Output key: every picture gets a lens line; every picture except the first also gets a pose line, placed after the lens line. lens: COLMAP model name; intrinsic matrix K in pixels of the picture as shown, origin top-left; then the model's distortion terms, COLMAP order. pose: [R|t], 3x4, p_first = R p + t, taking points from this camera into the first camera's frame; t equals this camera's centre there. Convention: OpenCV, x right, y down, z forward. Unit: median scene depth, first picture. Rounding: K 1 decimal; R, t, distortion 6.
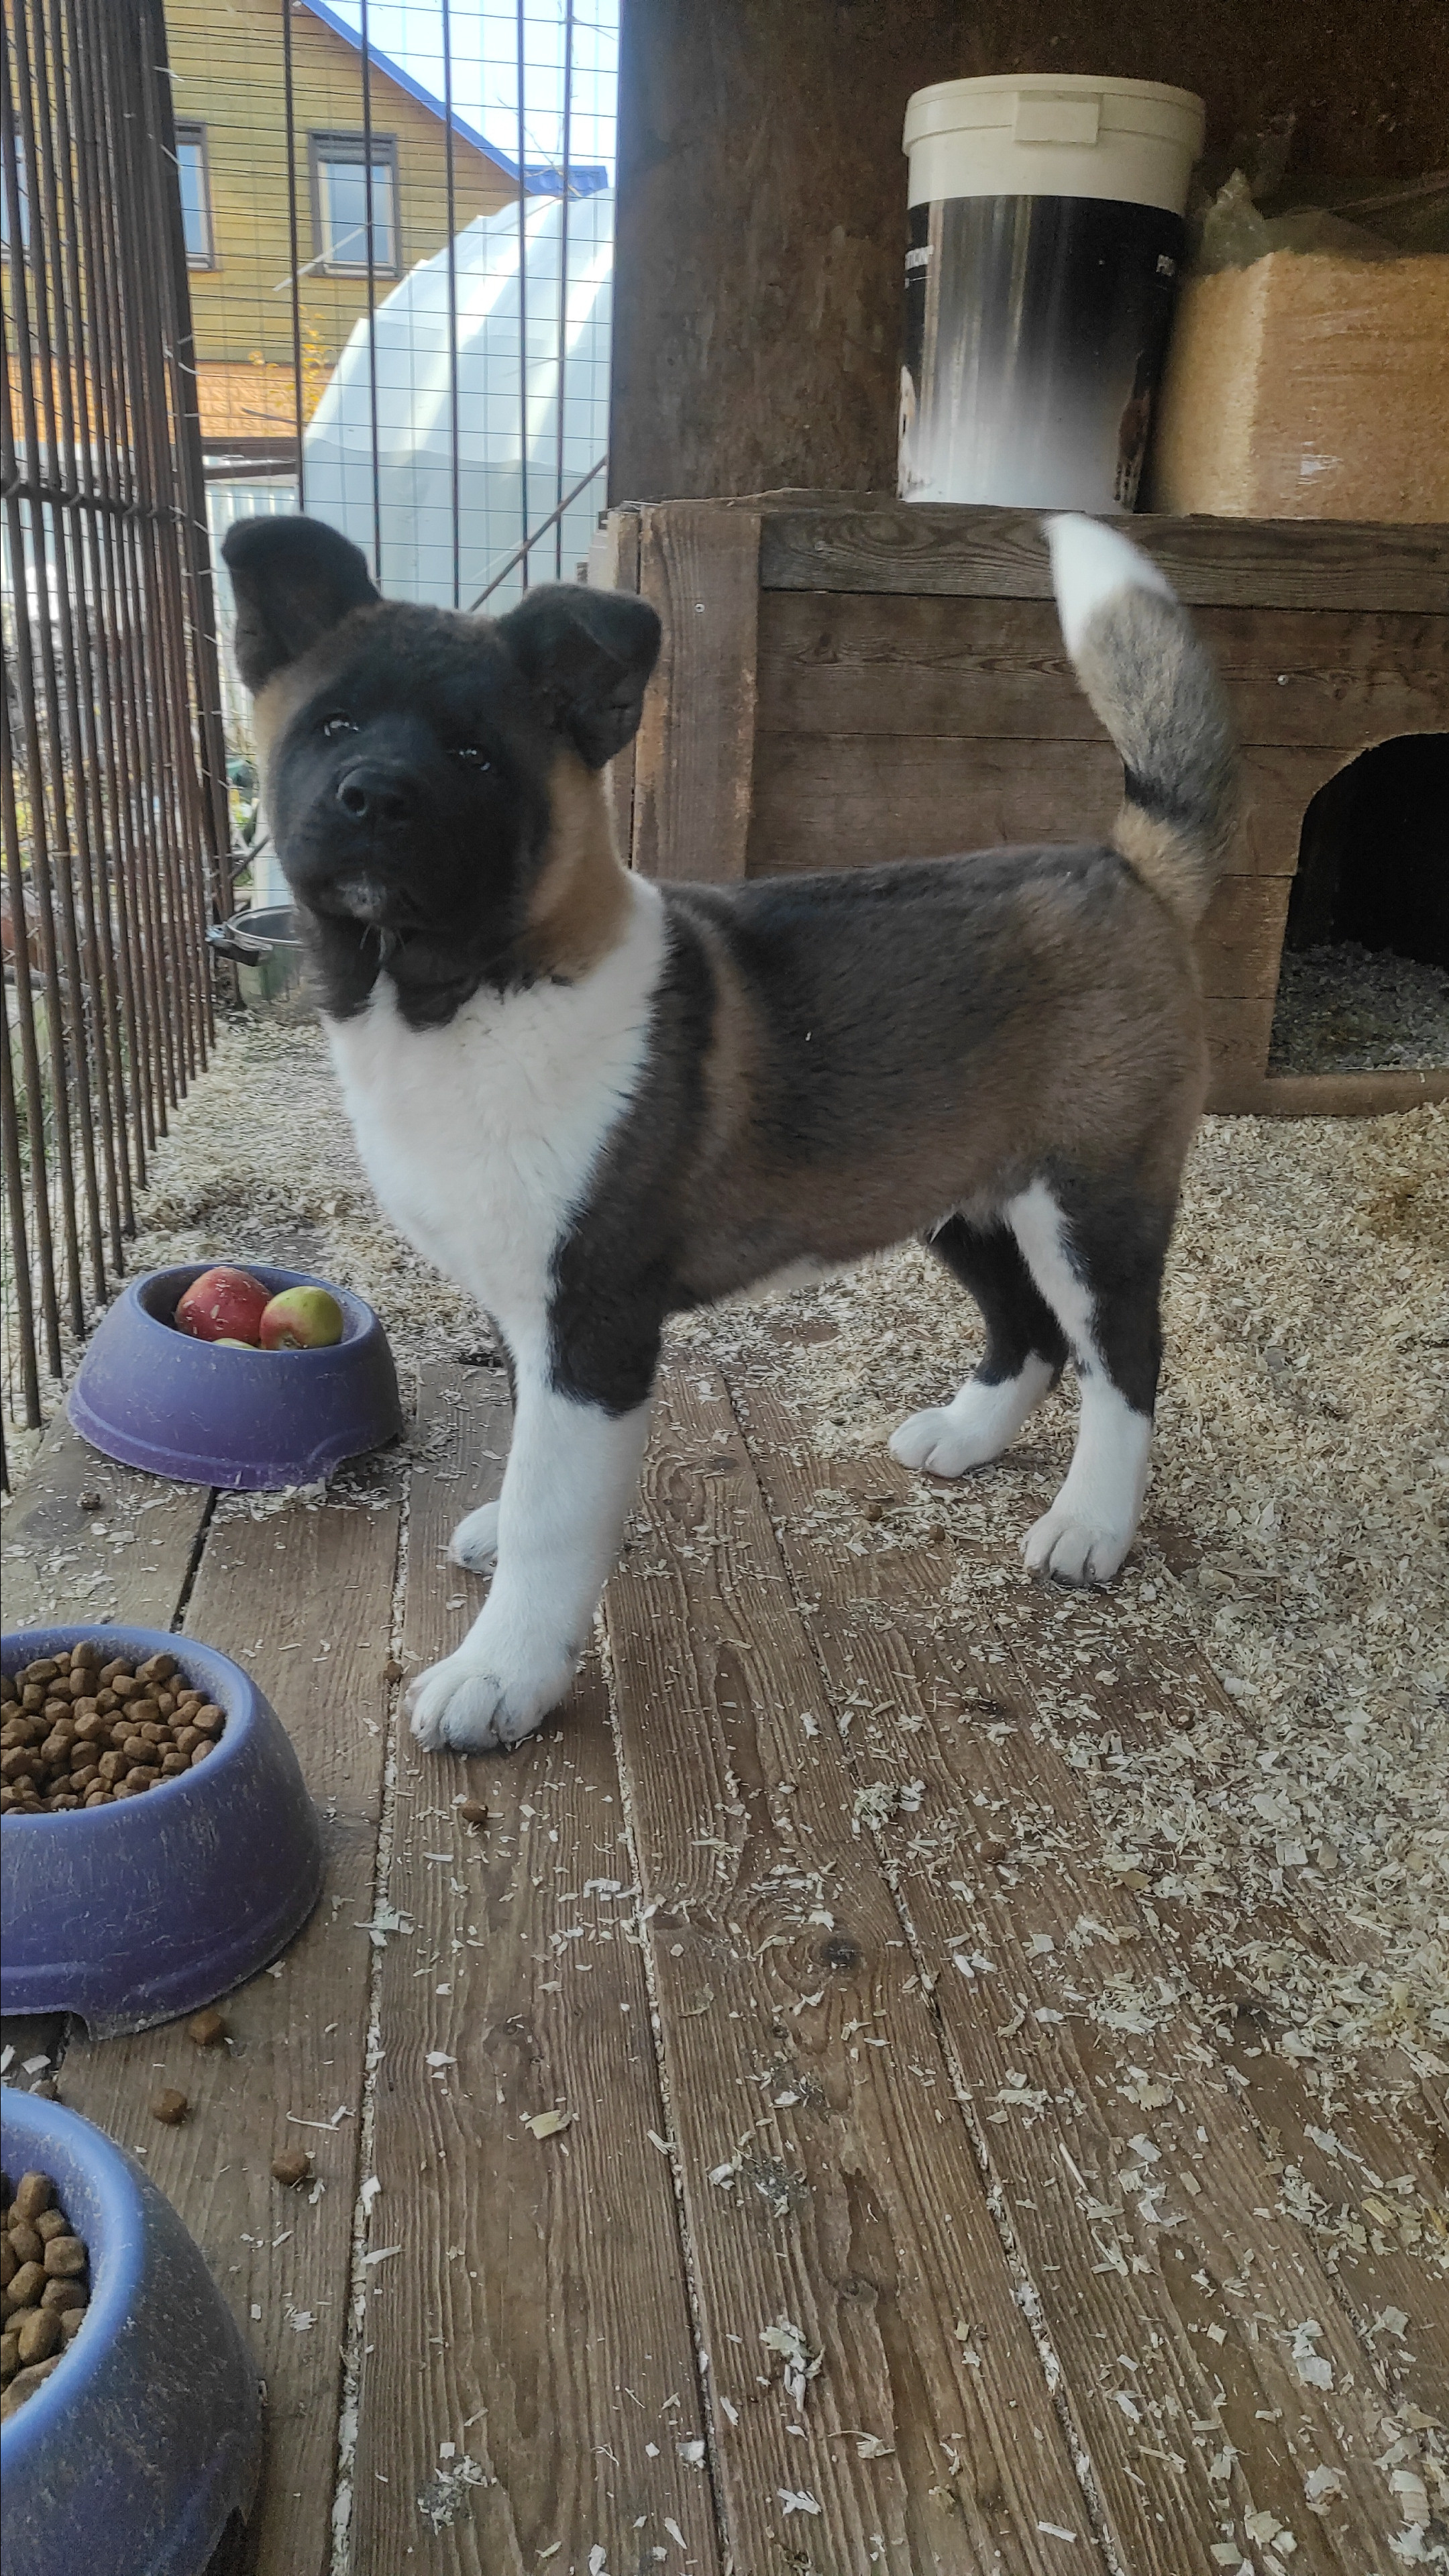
lens RADIAL K [[1904.5, 0, 693.3], [0, 1904.5, 1311.6], [0, 0, 1]] dist [0.052326, -0.051676]
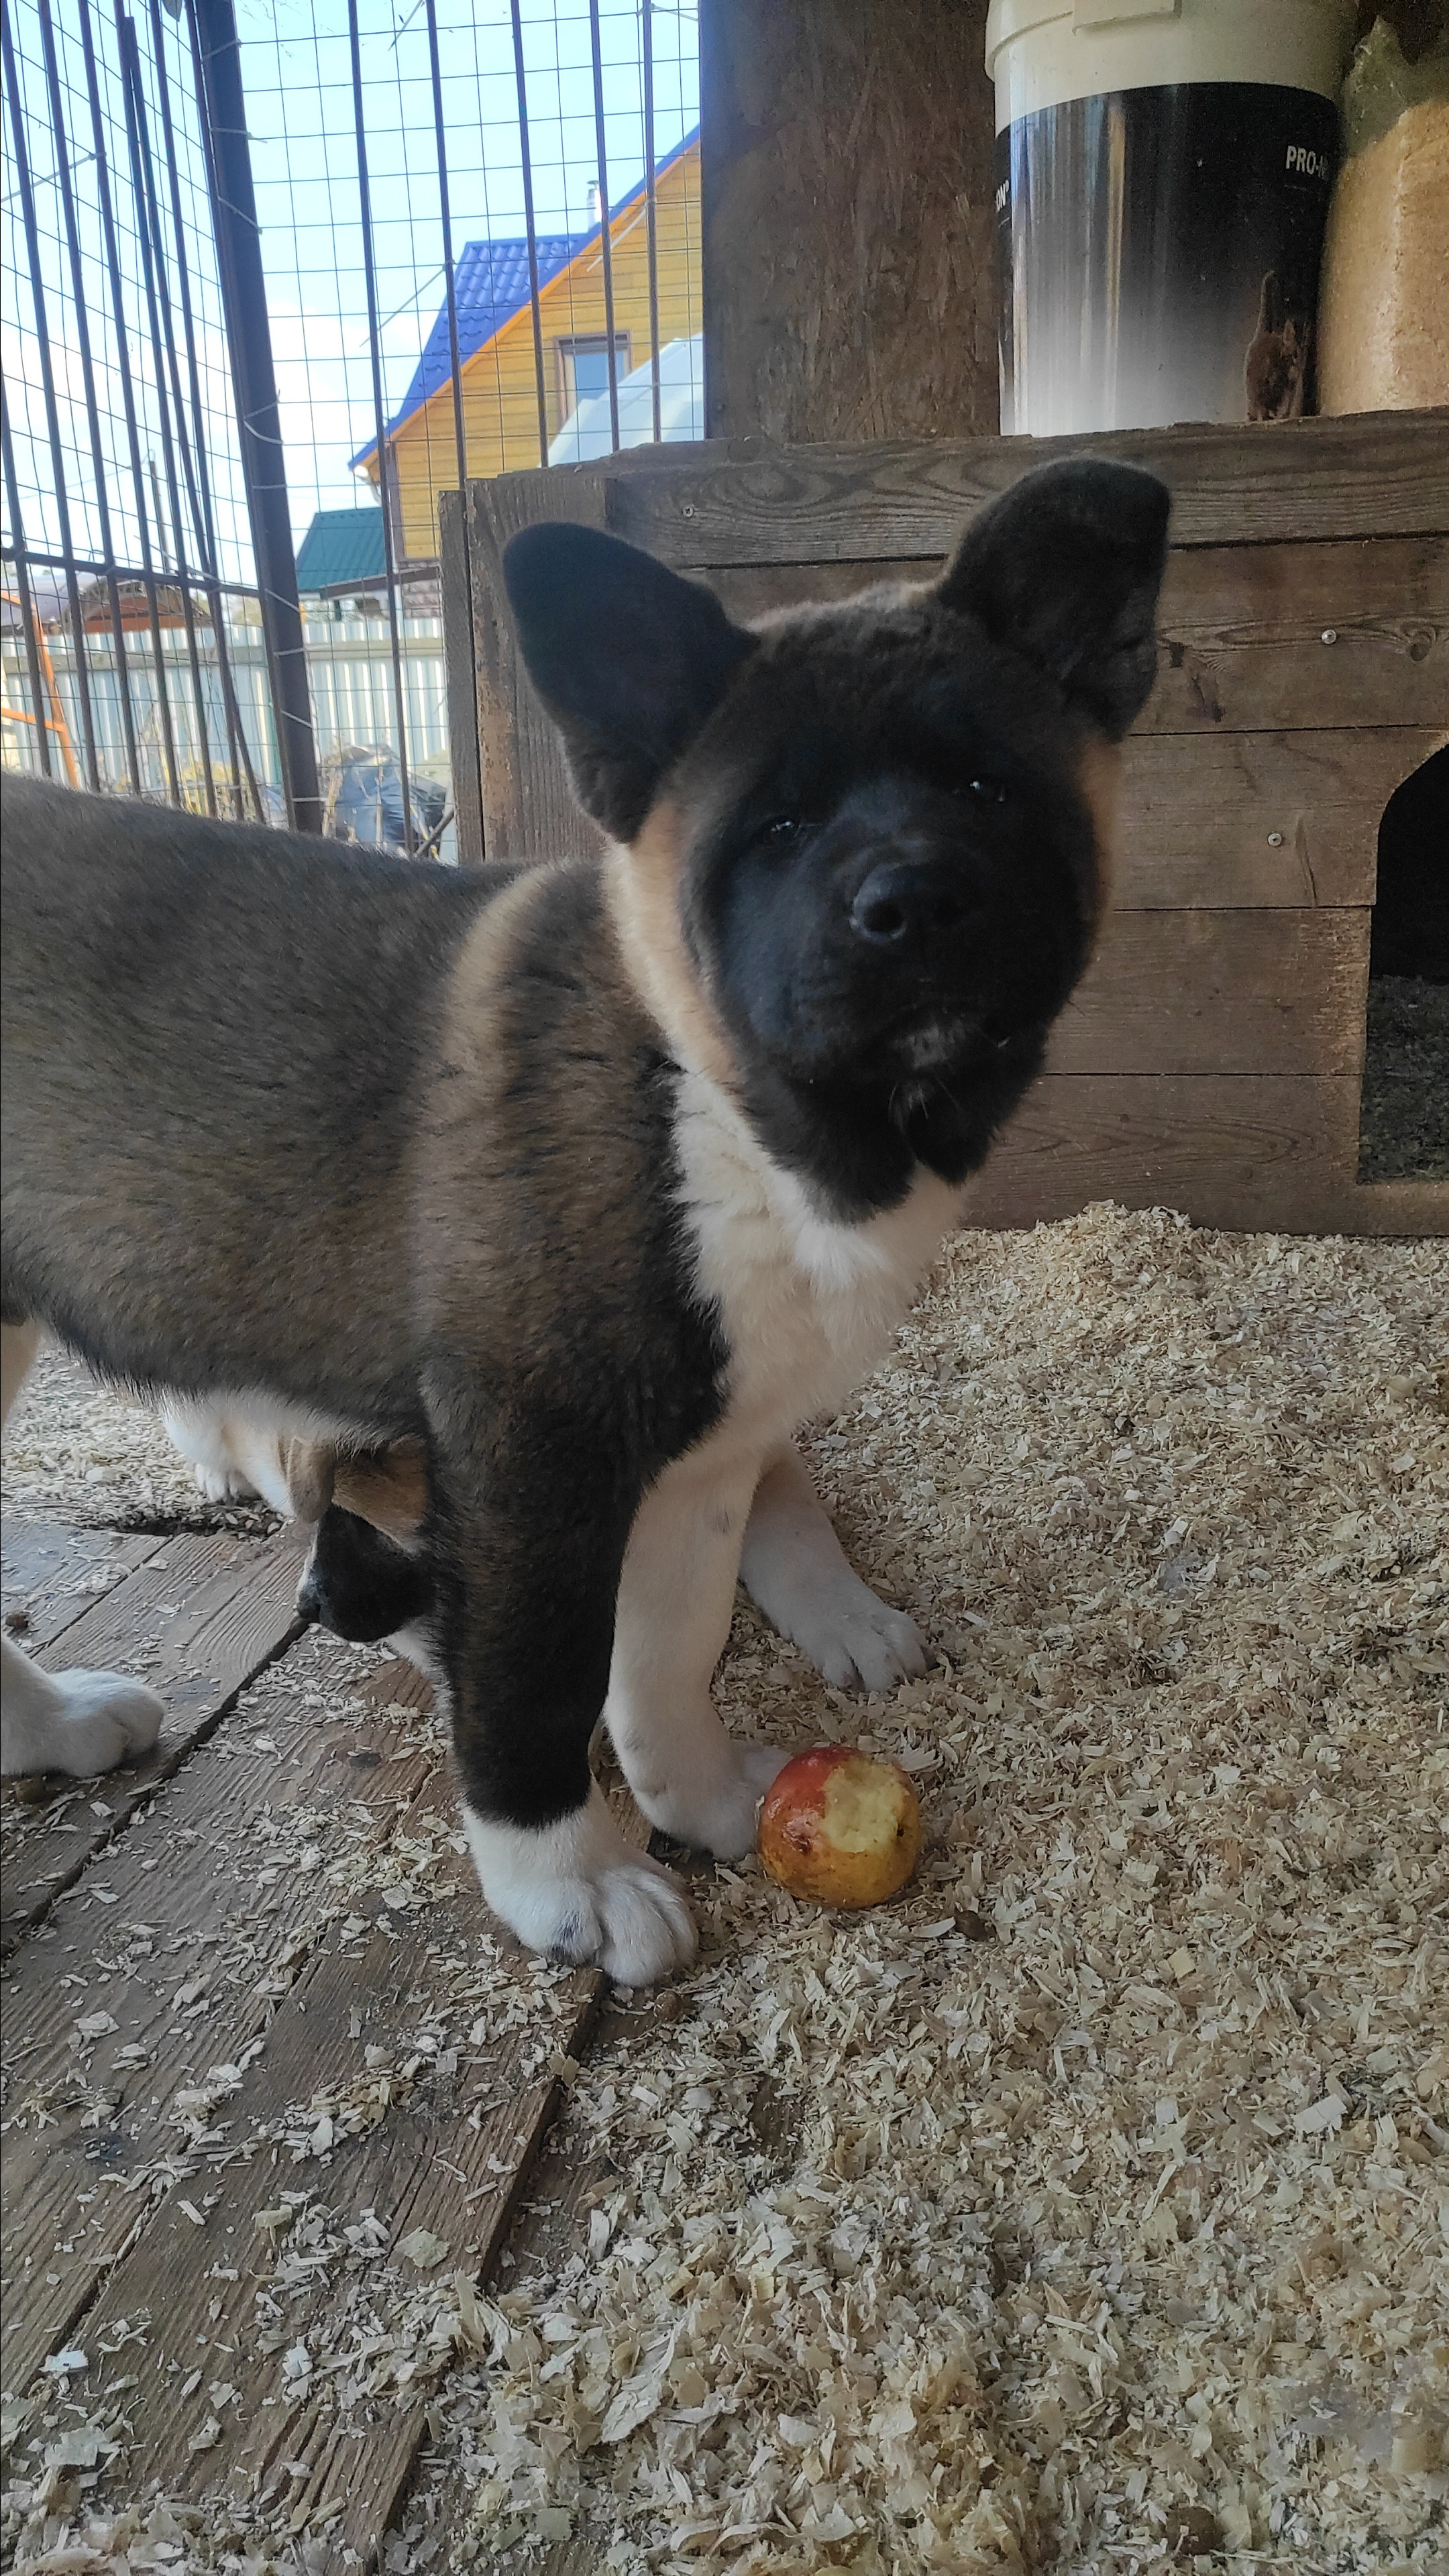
lens RADIAL K [[1904.5, 0, 736.4], [0, 1904.5, 1316.2], [0, 0, 1]] dist [0.052326, -0.051676]
pose [[0.957597, 0.023138, -0.287182, 0.310046], [-0.043585, 0.996932, -0.065012, -0.015936], [0.284796, 0.074773, 0.955667, 0.262840]]
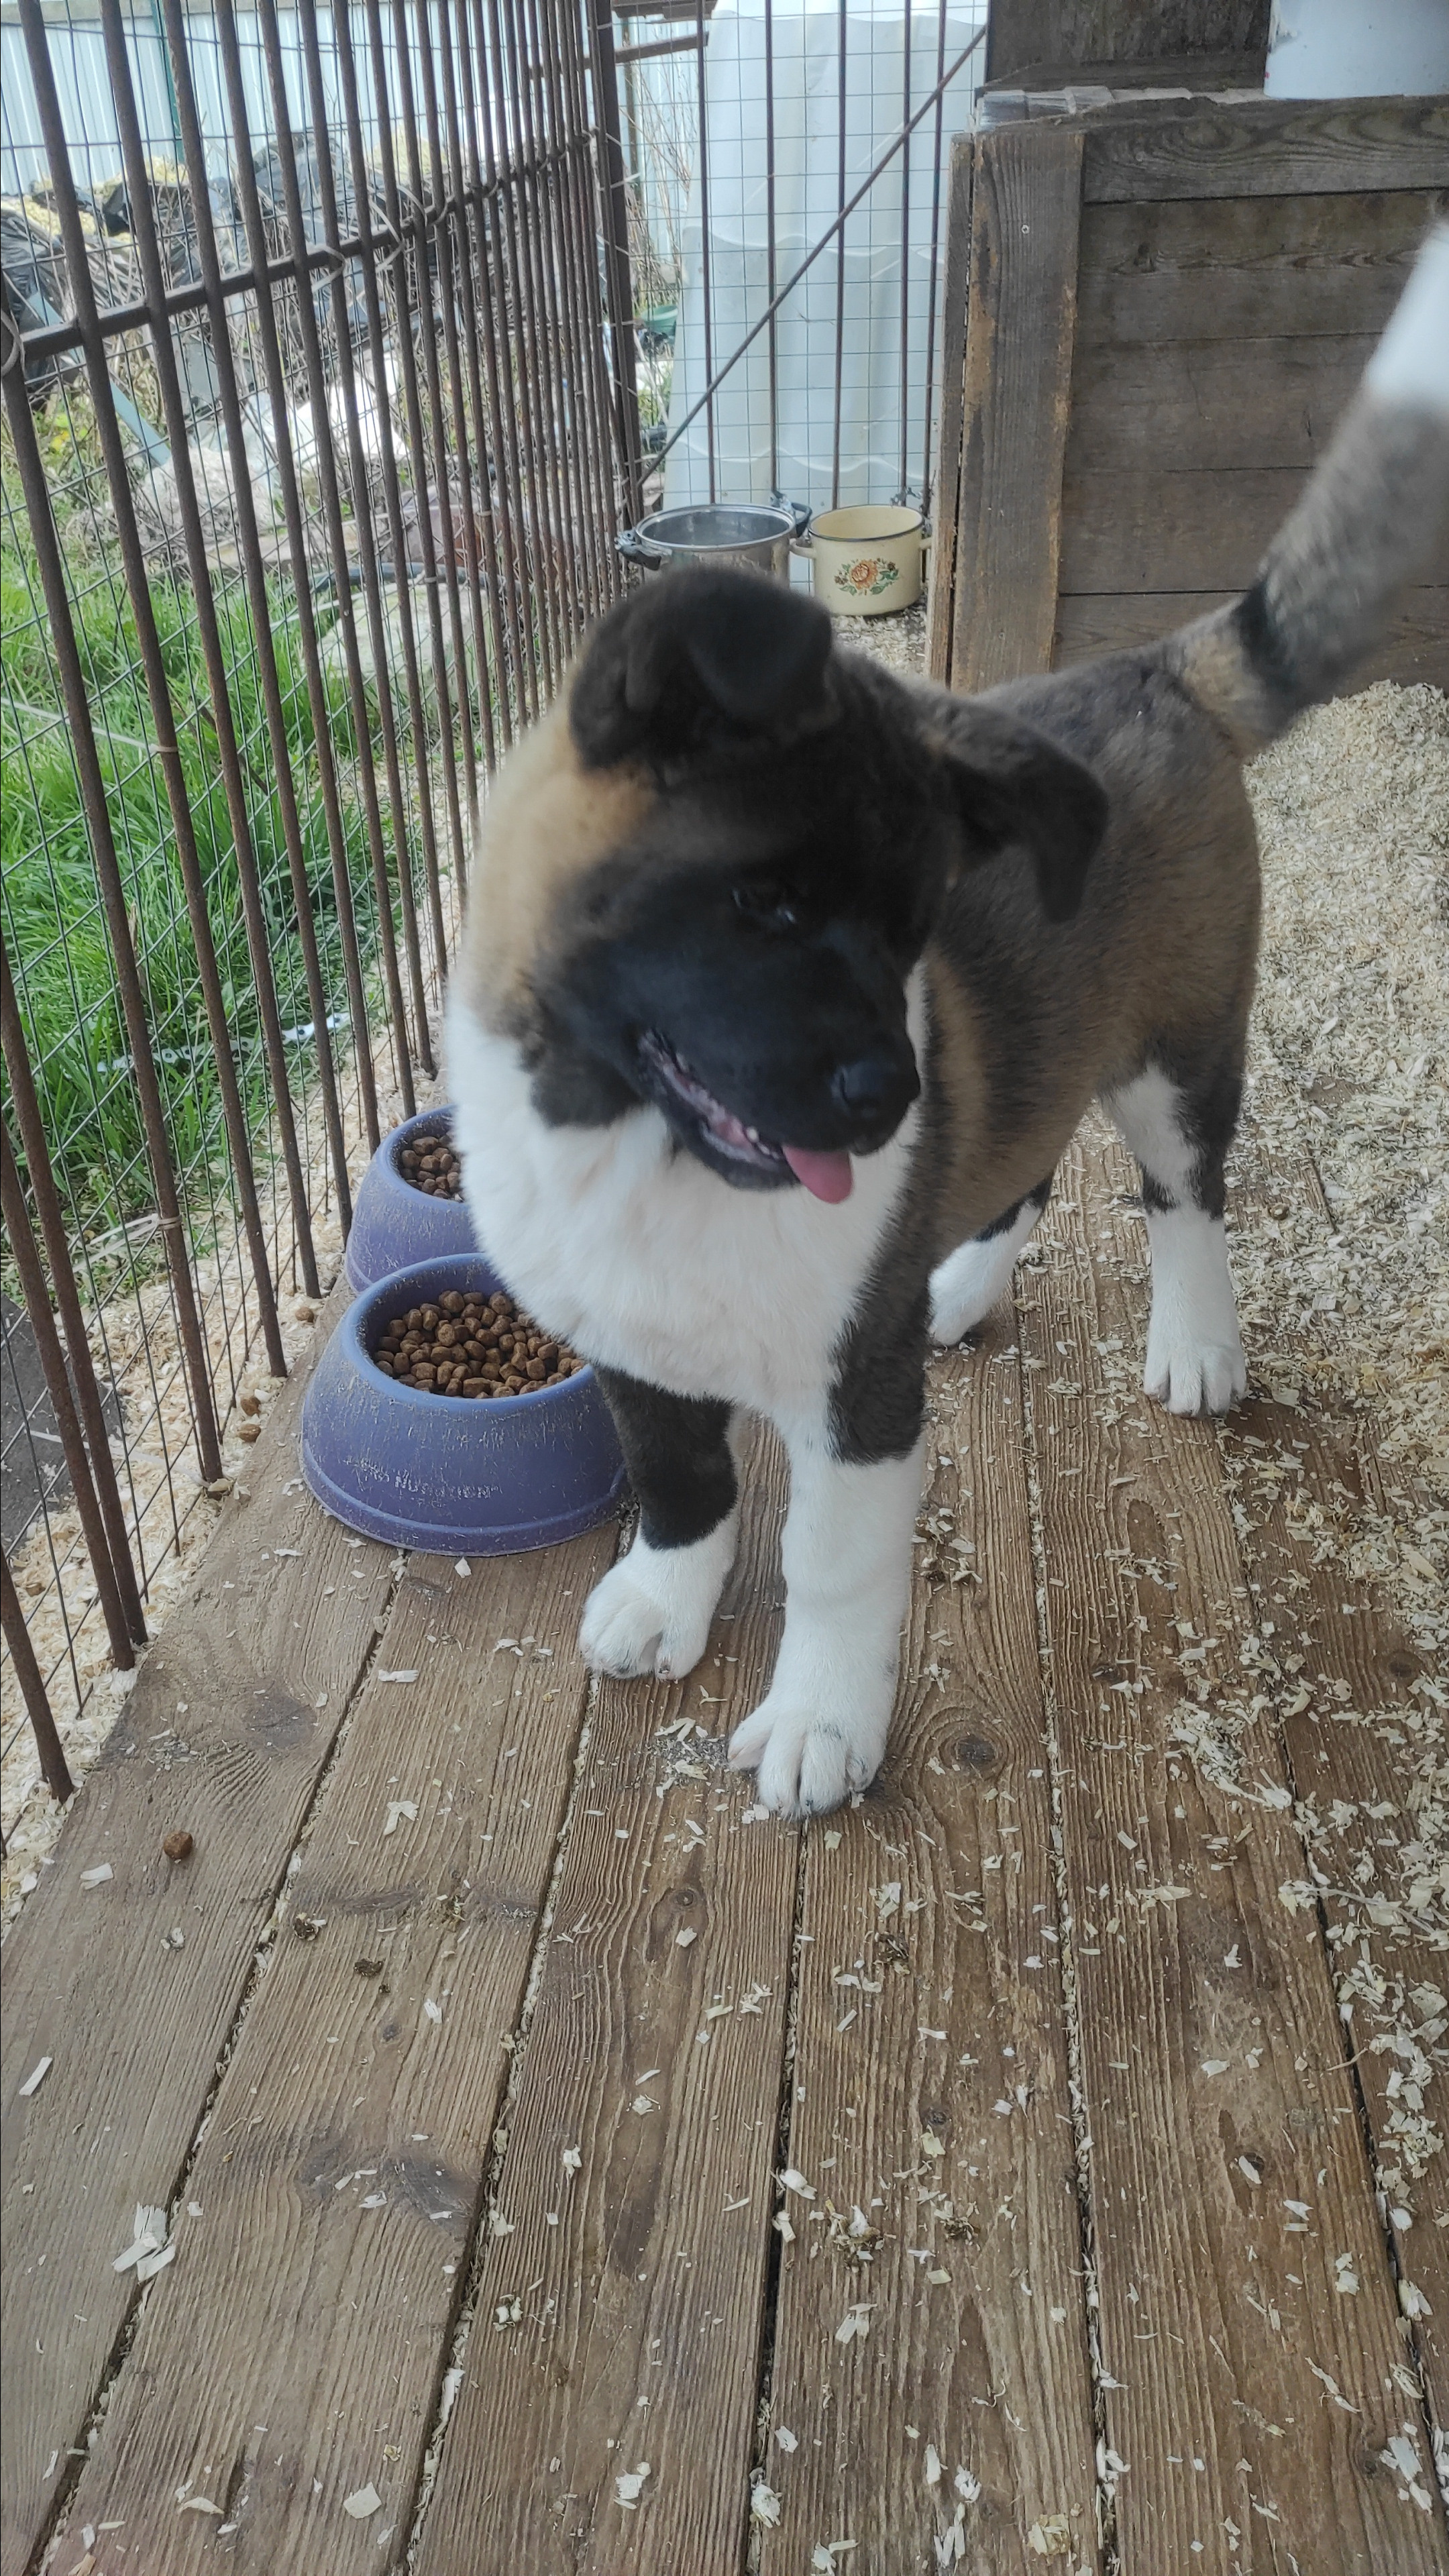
lens RADIAL K [[1904.5, 0, 675.3], [0, 1904.5, 1342.4], [0, 0, 1]] dist [0.052326, -0.051676]
pose [[0.973409, 0.057247, -0.221806, 0.087903], [-0.003368, 0.971742, 0.236021, -0.007271], [0.229050, -0.228998, 0.946095, -0.226583]]
